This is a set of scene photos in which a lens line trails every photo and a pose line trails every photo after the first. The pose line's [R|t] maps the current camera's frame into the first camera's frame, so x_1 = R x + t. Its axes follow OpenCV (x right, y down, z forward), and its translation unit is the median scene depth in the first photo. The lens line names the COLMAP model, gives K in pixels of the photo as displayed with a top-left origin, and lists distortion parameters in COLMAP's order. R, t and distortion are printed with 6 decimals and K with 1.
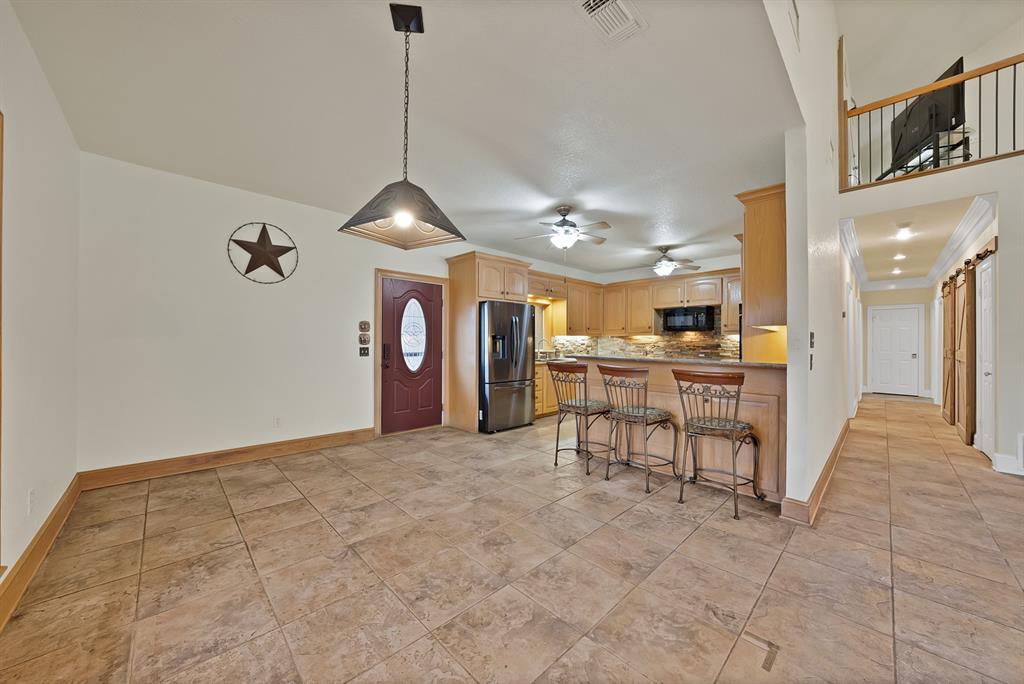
lens RADIAL K [[365.7, 0, 503.4], [0, 365.7, 346.5], [0, 0, 1]] dist [-0.011131, 0.000915]
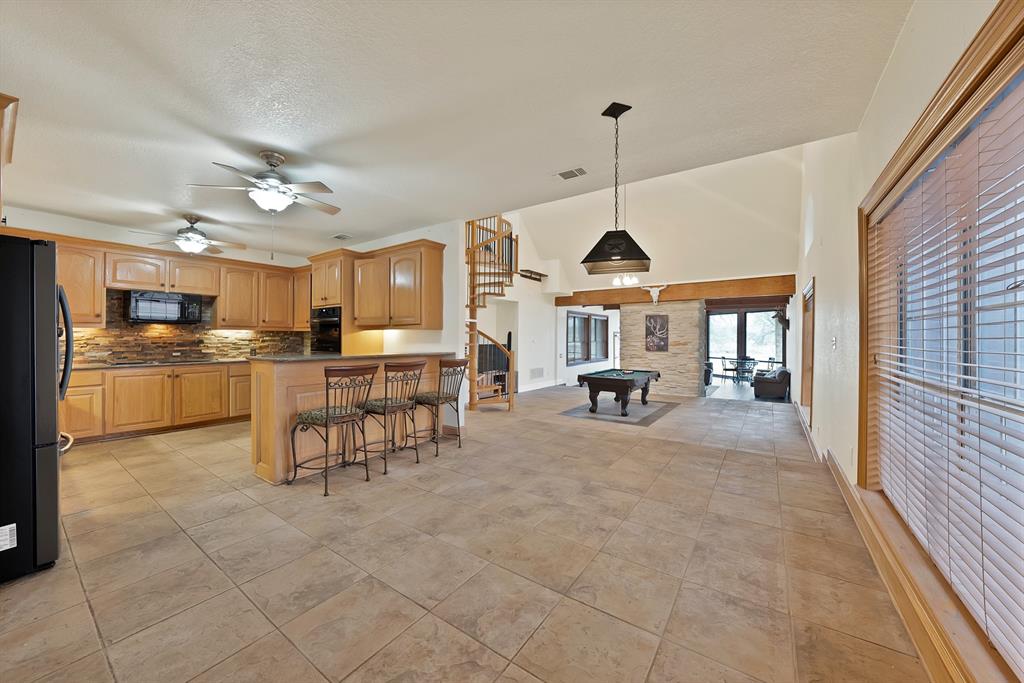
lens RADIAL K [[365.7, 0, 513.5], [0, 365.7, 339.6], [0, 0, 1]] dist [-0.011131, 0.000915]
pose [[-0.206143, -0.008956, 0.978481, -0.900158], [0.004166, 0.999941, 0.010030, -0.028512], [-0.978513, 0.006144, -0.206094, 0.959802]]
